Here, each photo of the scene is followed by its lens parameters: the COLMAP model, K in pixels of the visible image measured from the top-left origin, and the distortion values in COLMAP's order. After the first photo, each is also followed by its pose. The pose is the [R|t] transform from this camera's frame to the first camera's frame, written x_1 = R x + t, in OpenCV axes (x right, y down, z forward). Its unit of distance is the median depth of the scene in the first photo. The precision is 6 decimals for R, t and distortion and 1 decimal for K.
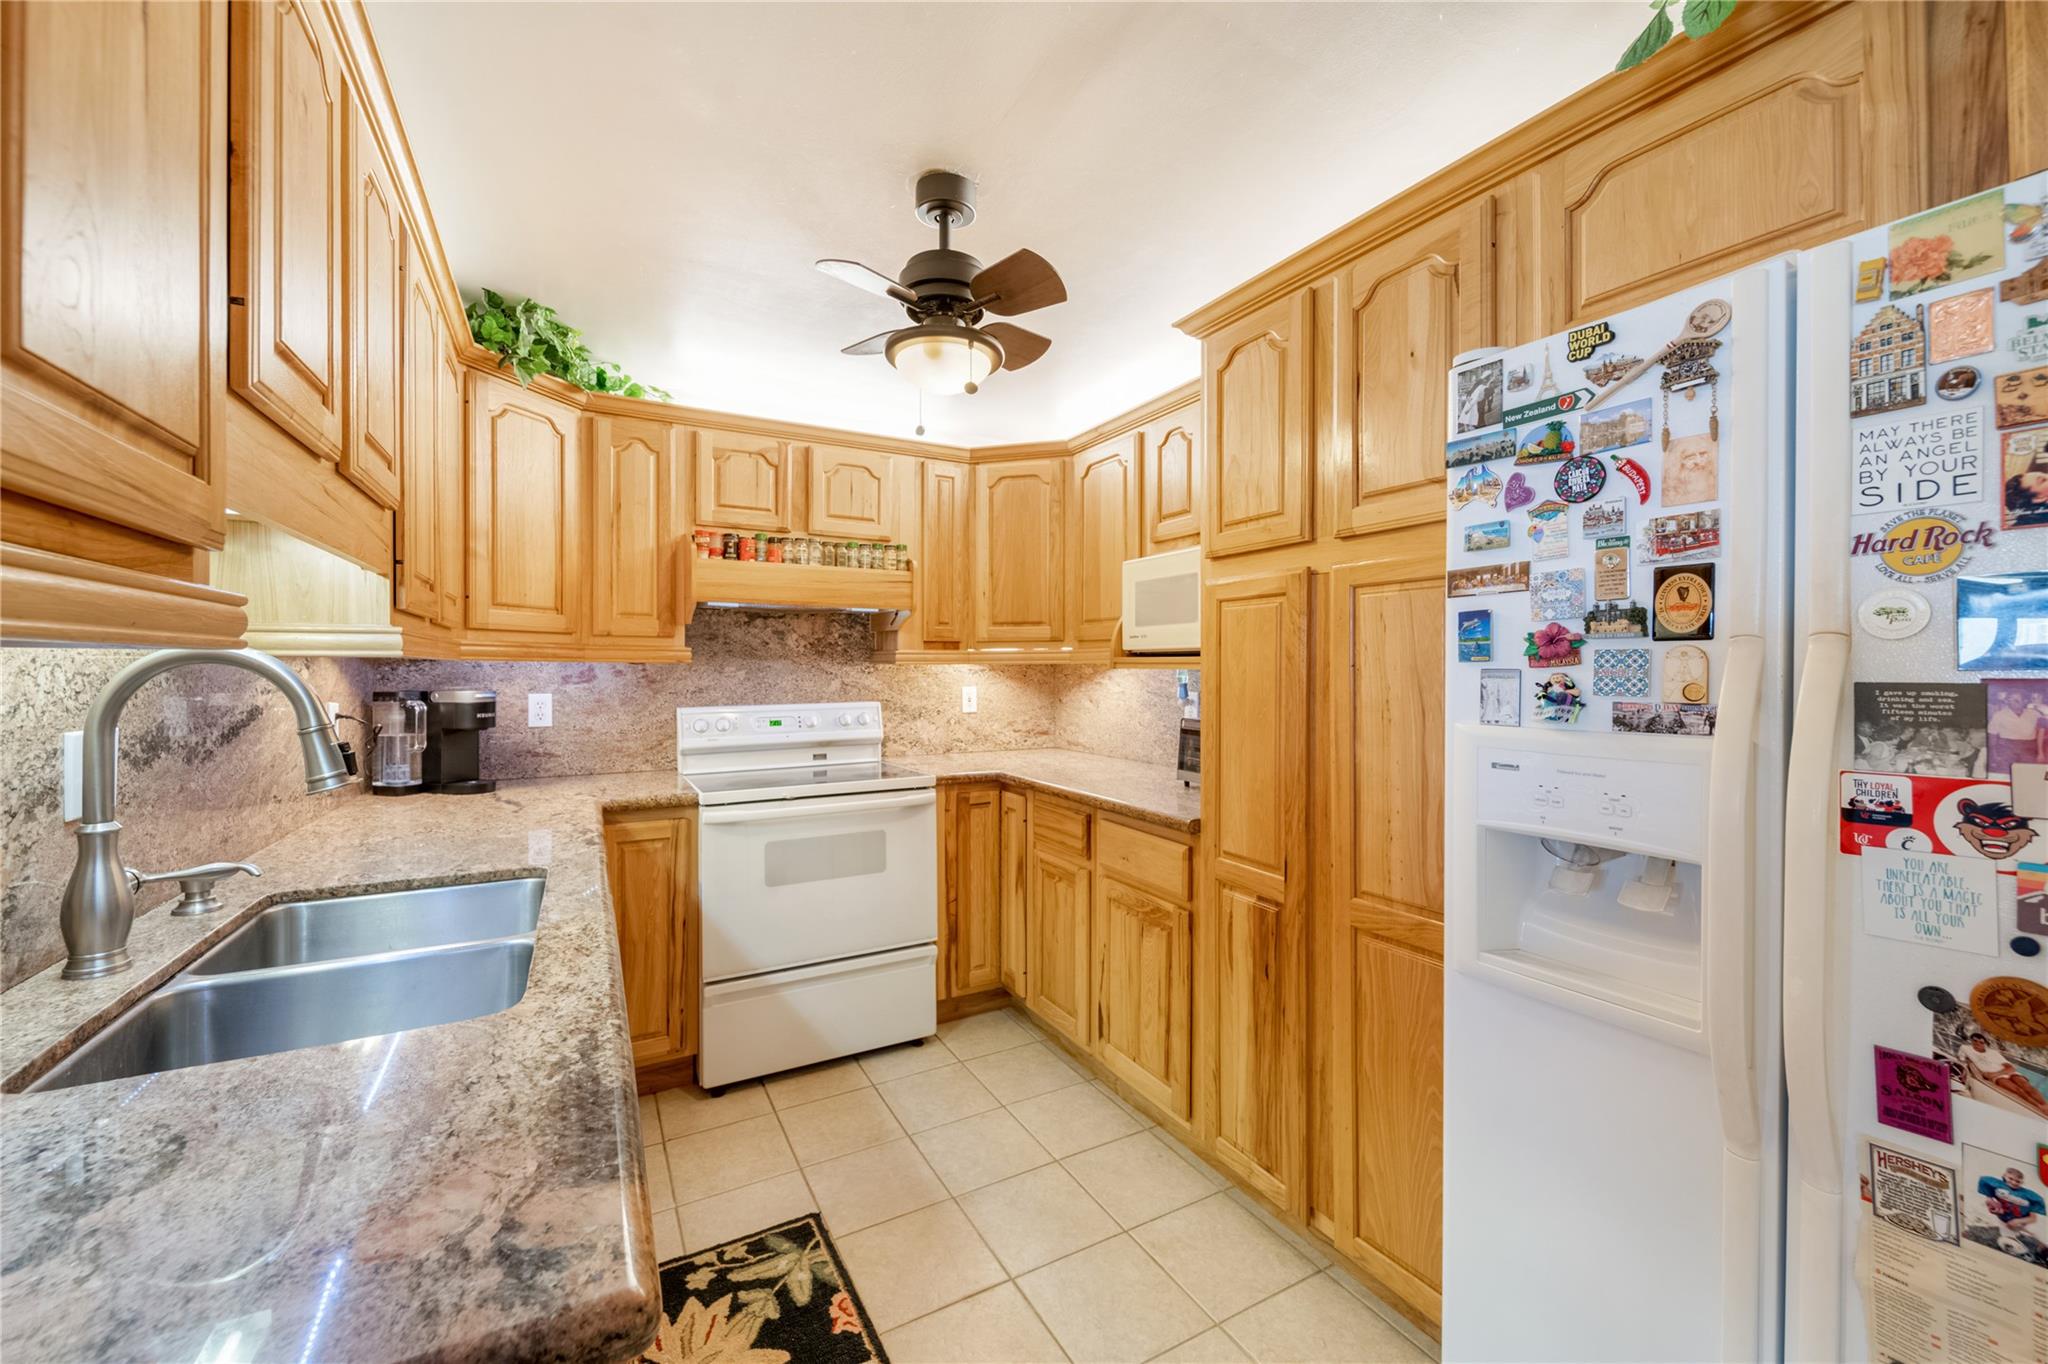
lens RADIAL K [[800.1, 0, 1024.4], [0, 800.1, 669.7], [0, 0, 1]] dist [0.010768, -0.005197]
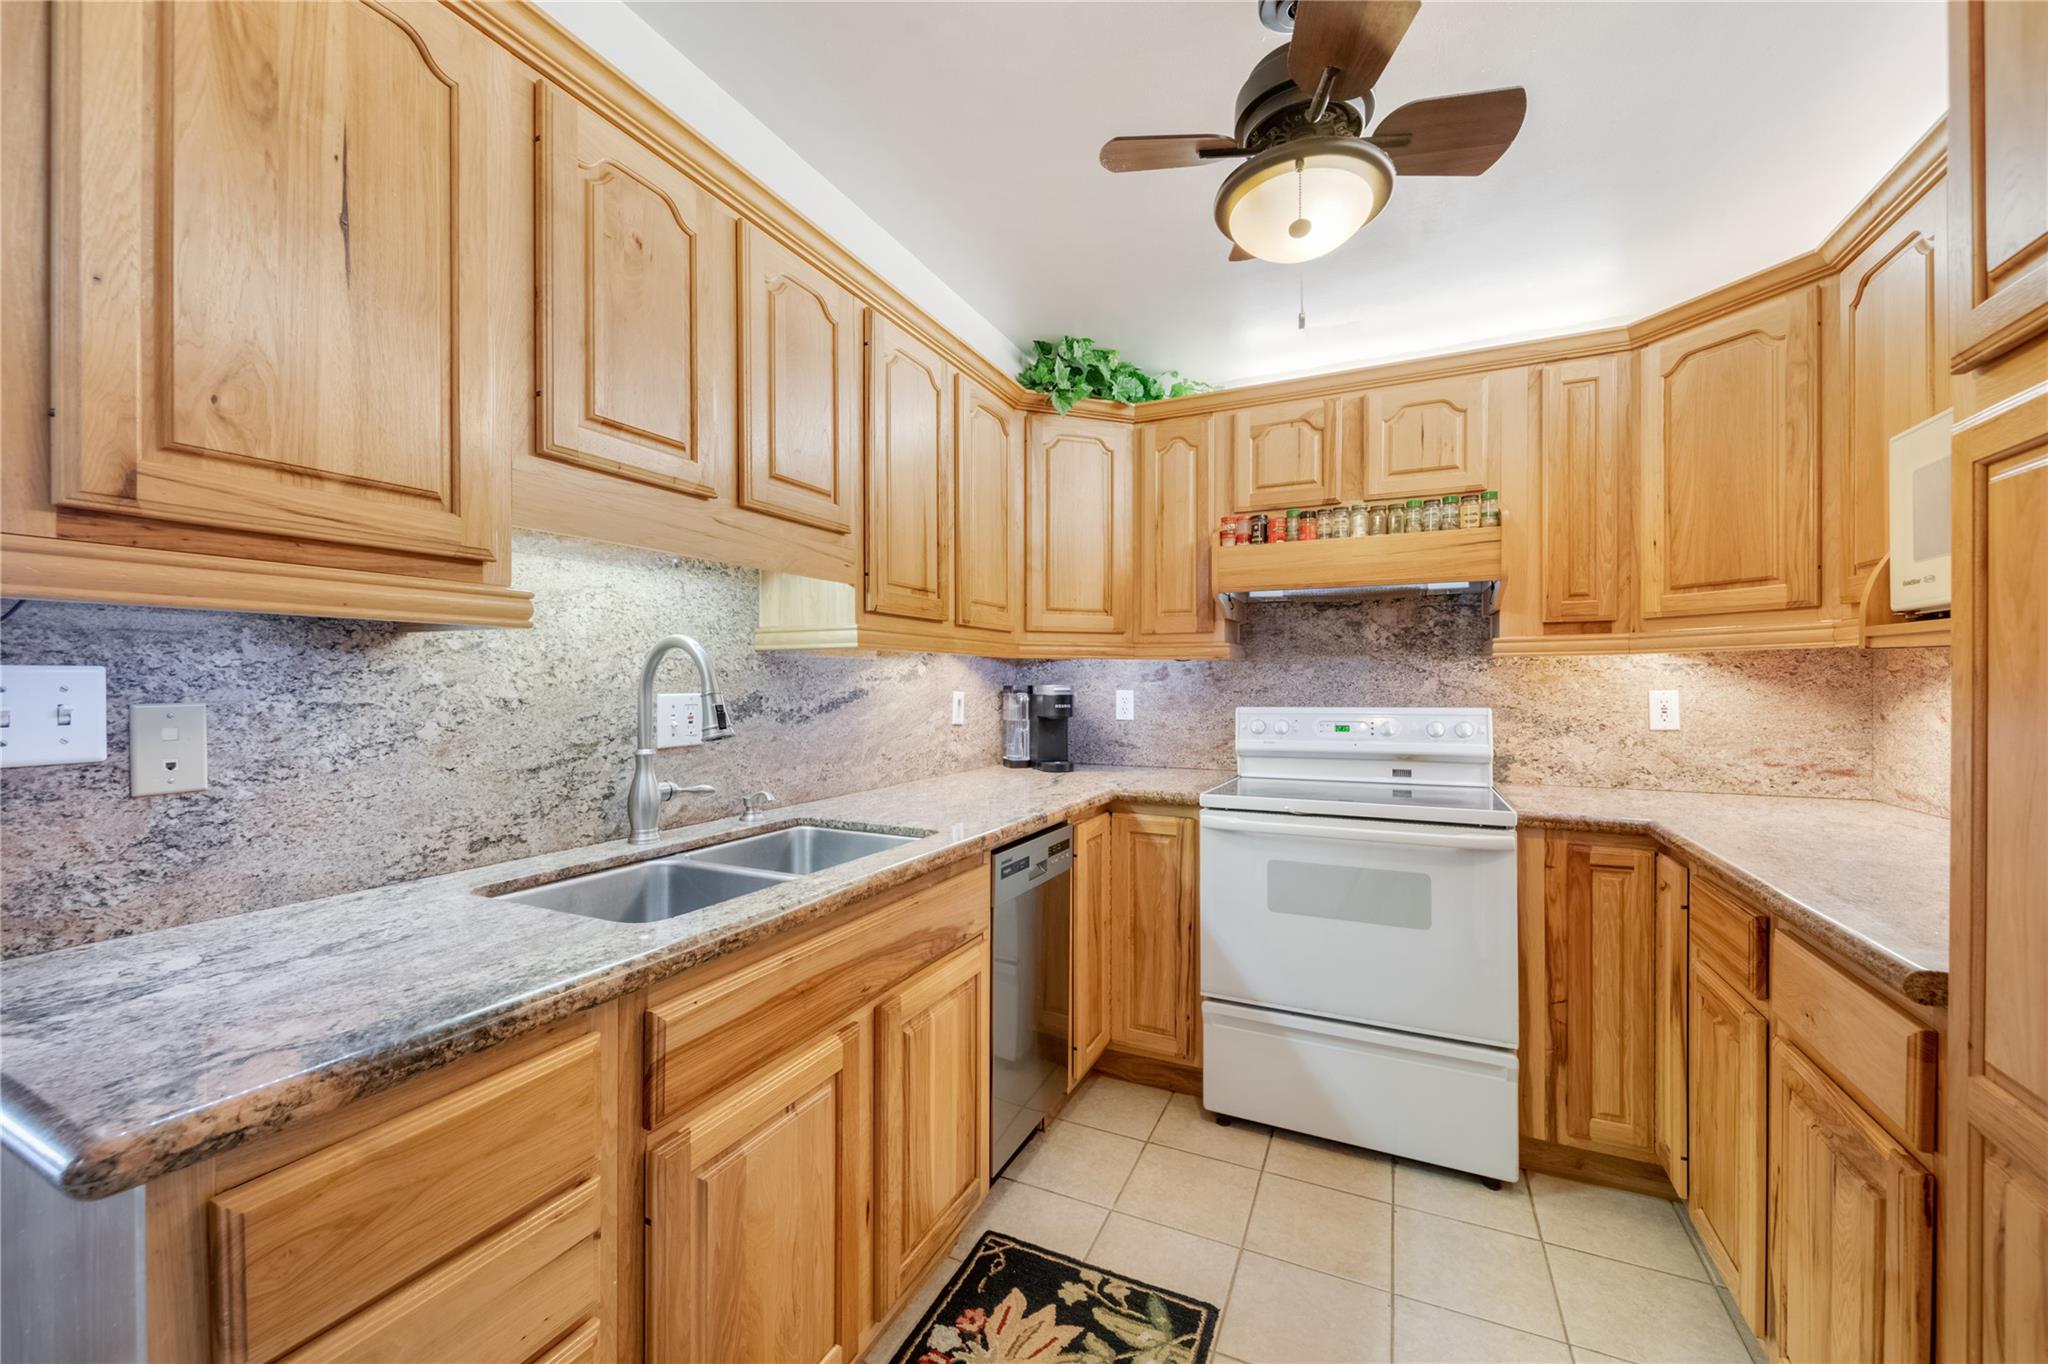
lens RADIAL K [[793.5, 0, 1024.0], [0, 793.5, 682.0], [0, 0, 1]] dist [0.013311, -0.007686]
pose [[0.578171, -0.001452, -0.815914, 0.213768], [-0.001094, 0.999996, -0.002555, 0.021773], [0.815915, 0.002370, 0.578167, 0.255147]]
